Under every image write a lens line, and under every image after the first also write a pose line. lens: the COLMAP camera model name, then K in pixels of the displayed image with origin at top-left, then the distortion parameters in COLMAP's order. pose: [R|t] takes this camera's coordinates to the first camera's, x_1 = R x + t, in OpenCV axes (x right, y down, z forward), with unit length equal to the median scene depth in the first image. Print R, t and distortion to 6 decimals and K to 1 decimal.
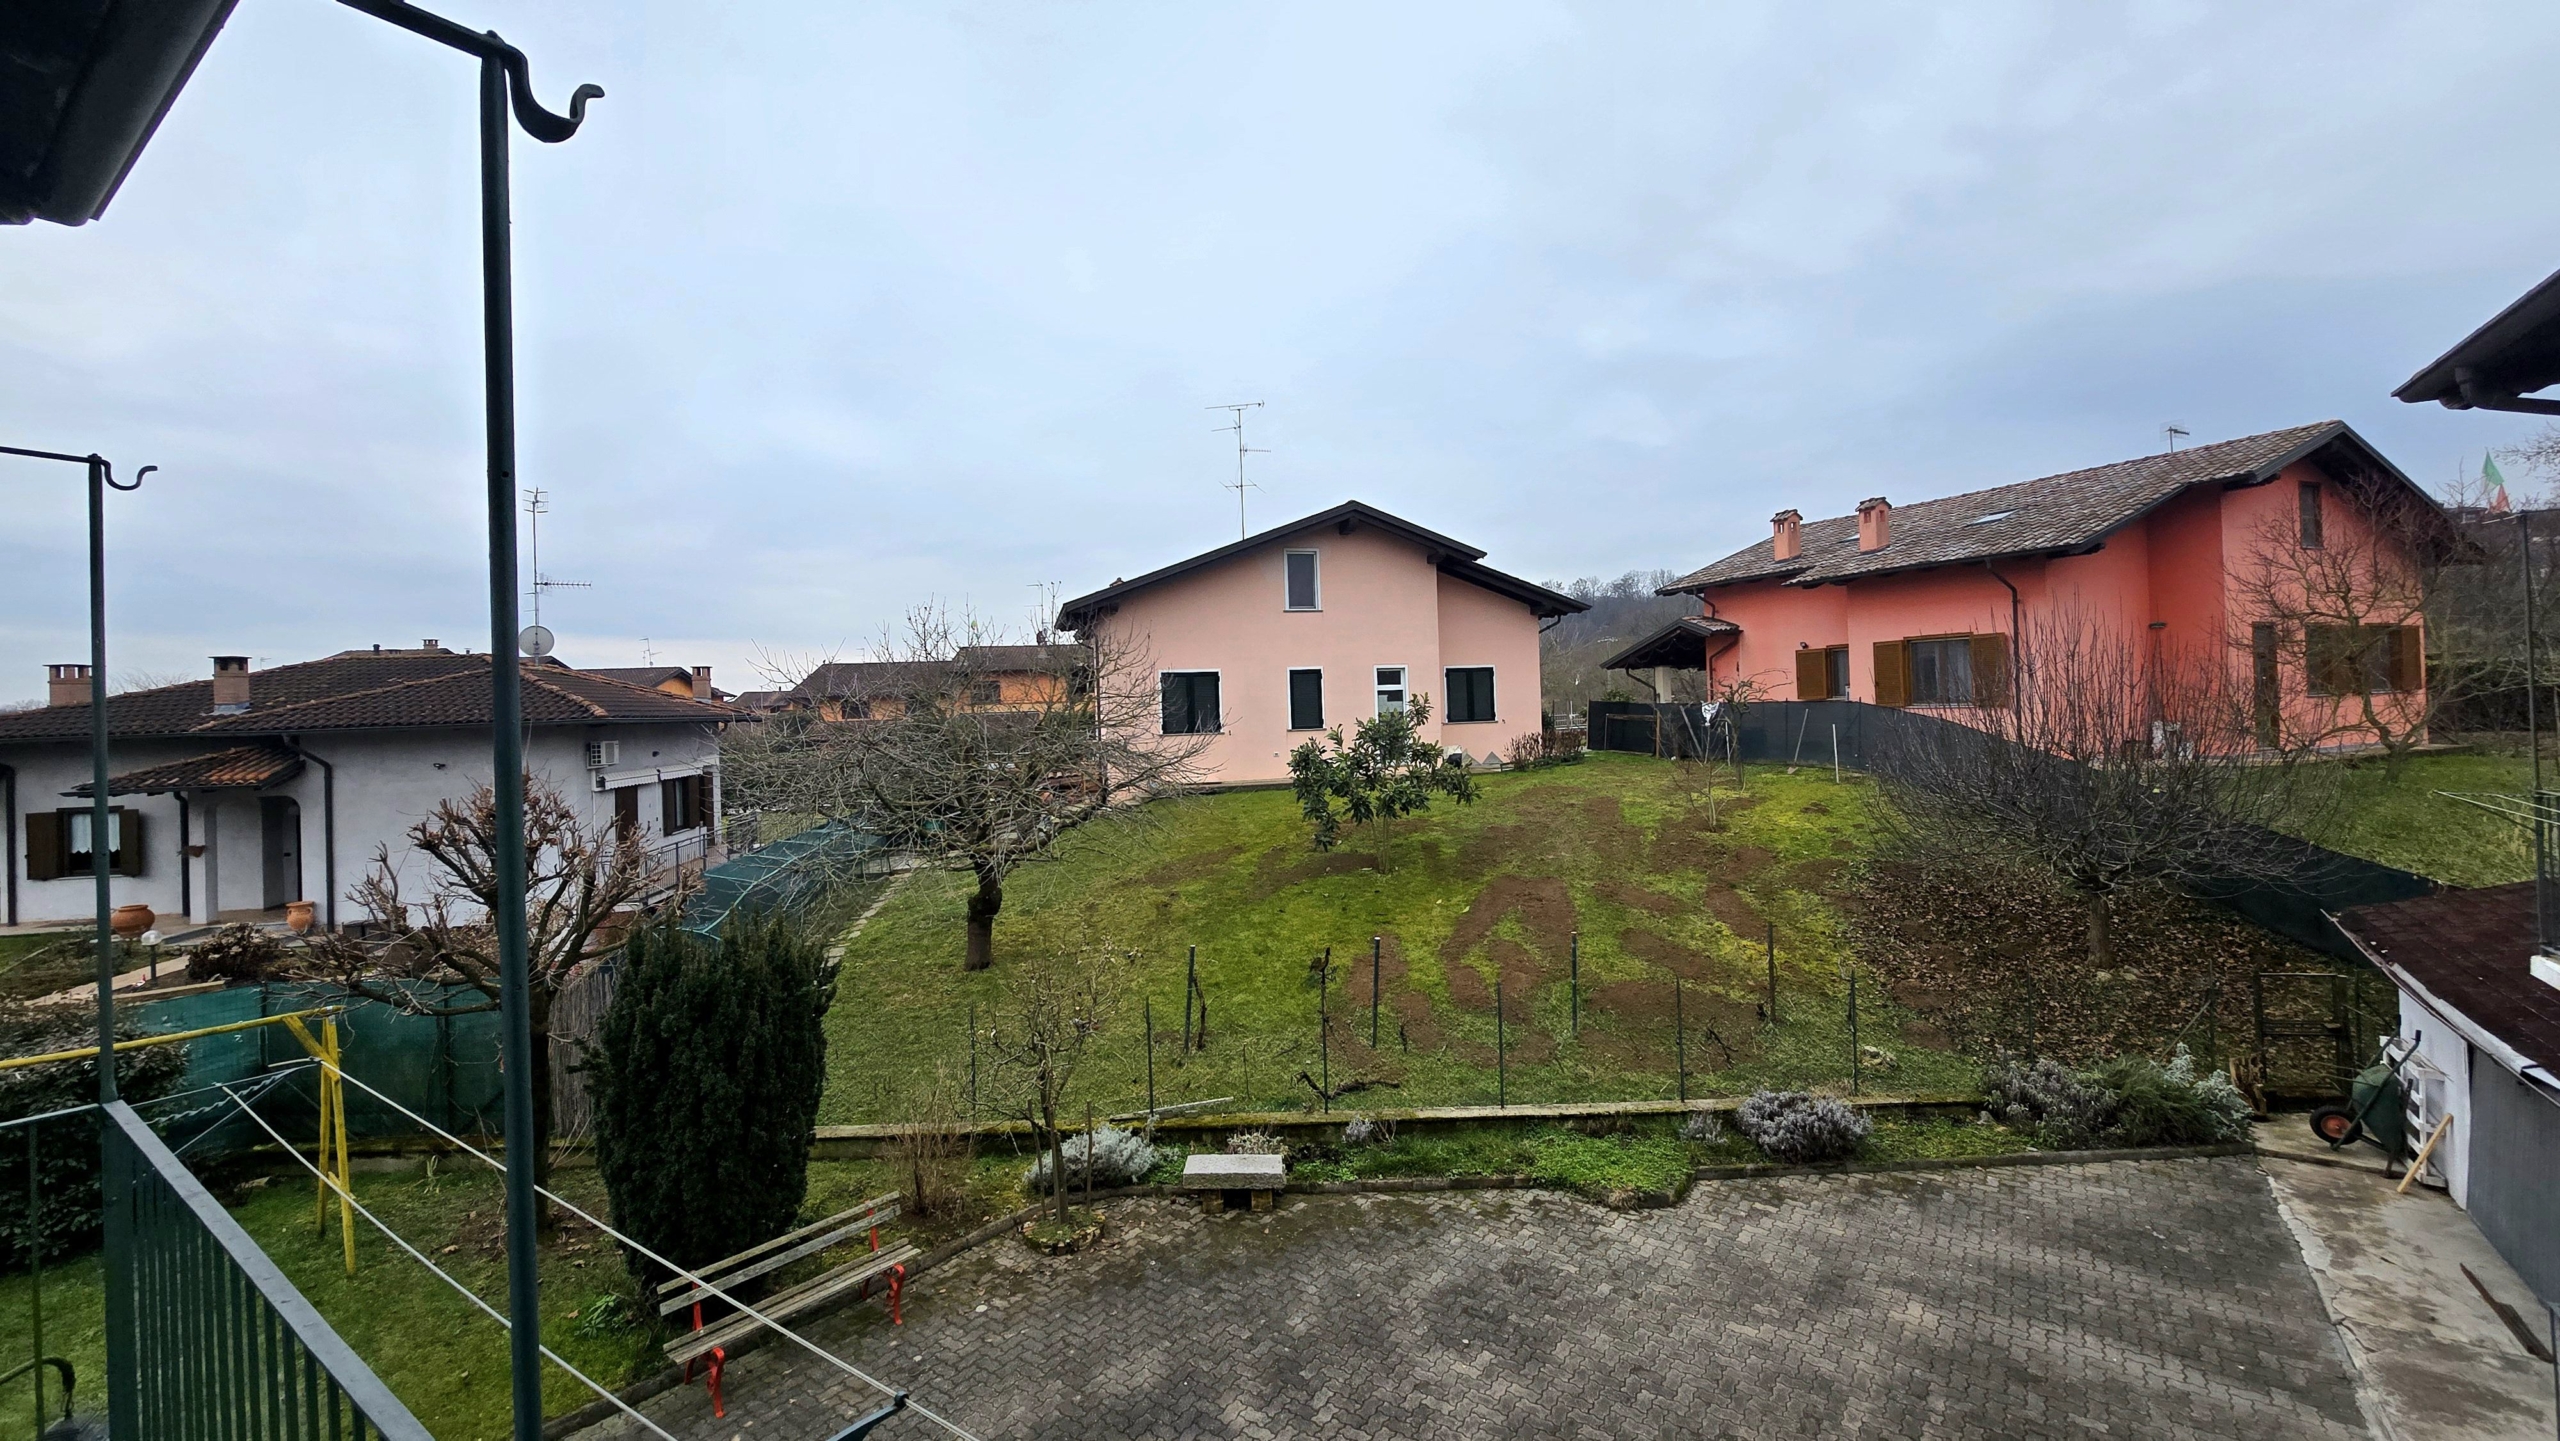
lens RADIAL K [[1043.9, 0, 1284.6], [0, 1043.9, 694.7], [0, 0, 1]] dist [-0.002372, 0.000504]
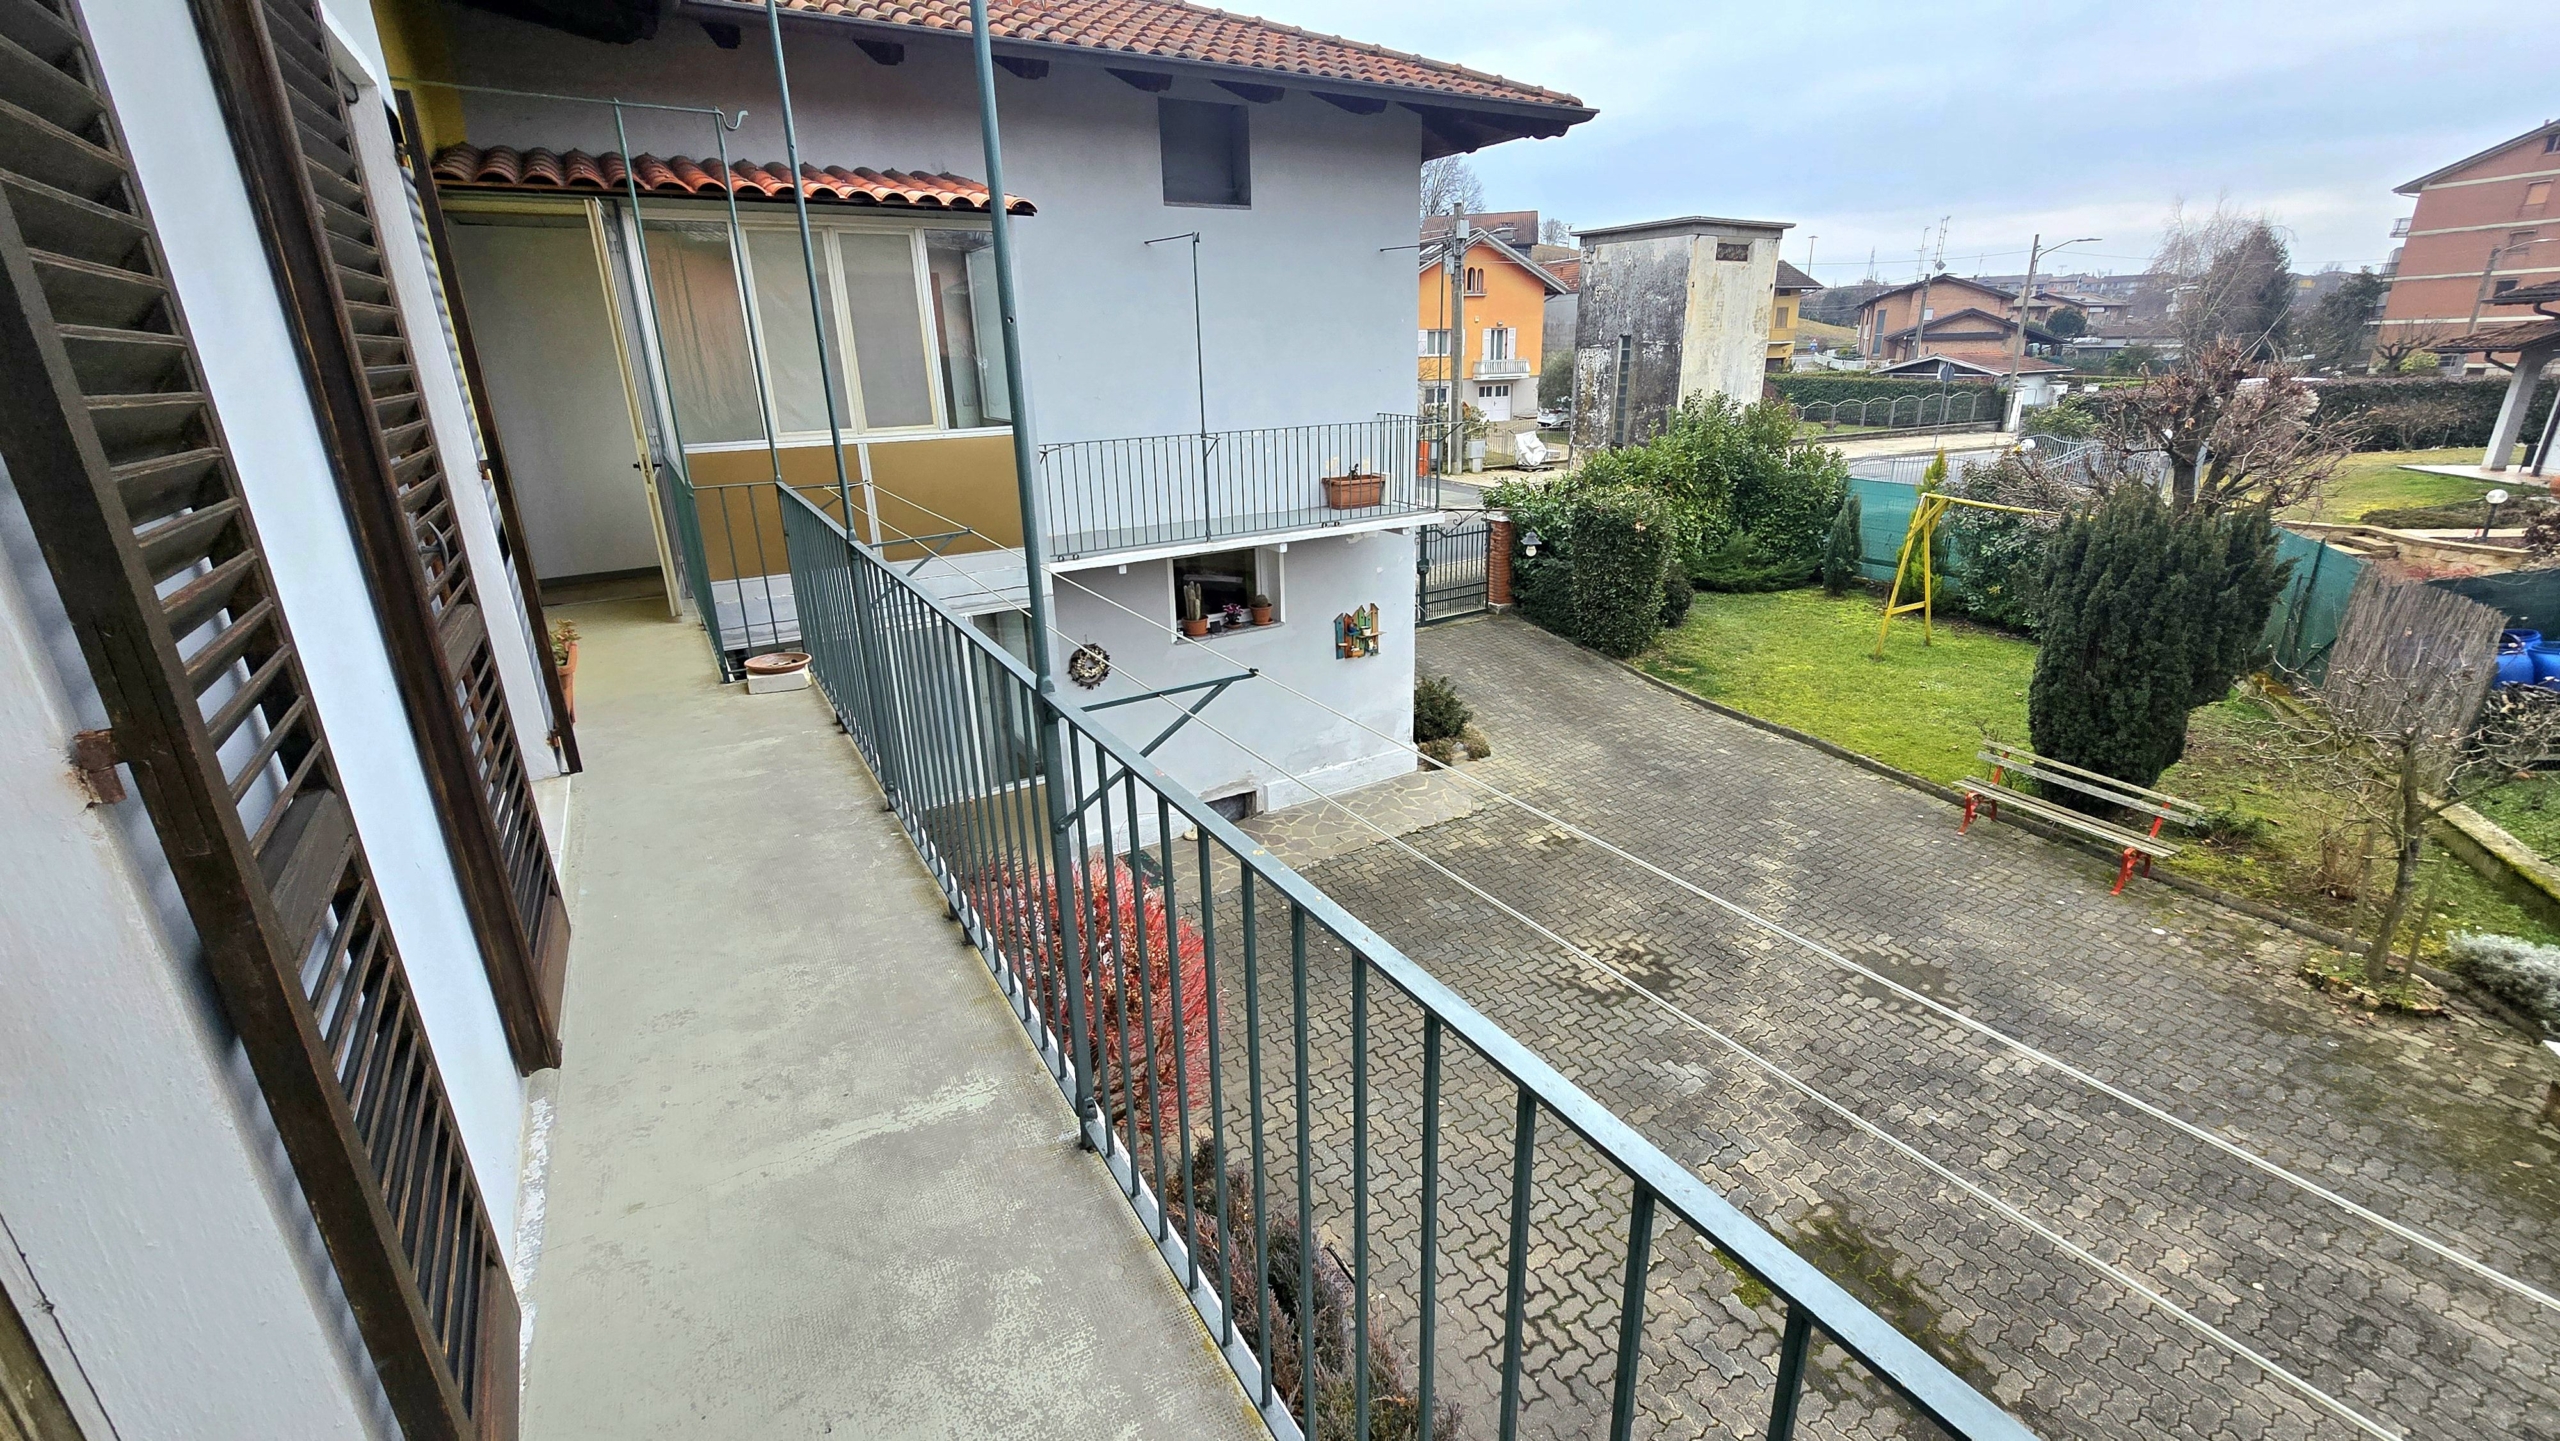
lens RADIAL K [[1044.5, 0, 1290.5], [0, 1044.5, 695.4], [0, 0, 1]] dist [-0.004663, 0.003167]
pose [[-0.397667, 0.332156, -0.855297, 0.678462], [0.047639, 0.938391, 0.342276, -0.003463], [0.916292, 0.095366, -0.388990, 0.502106]]
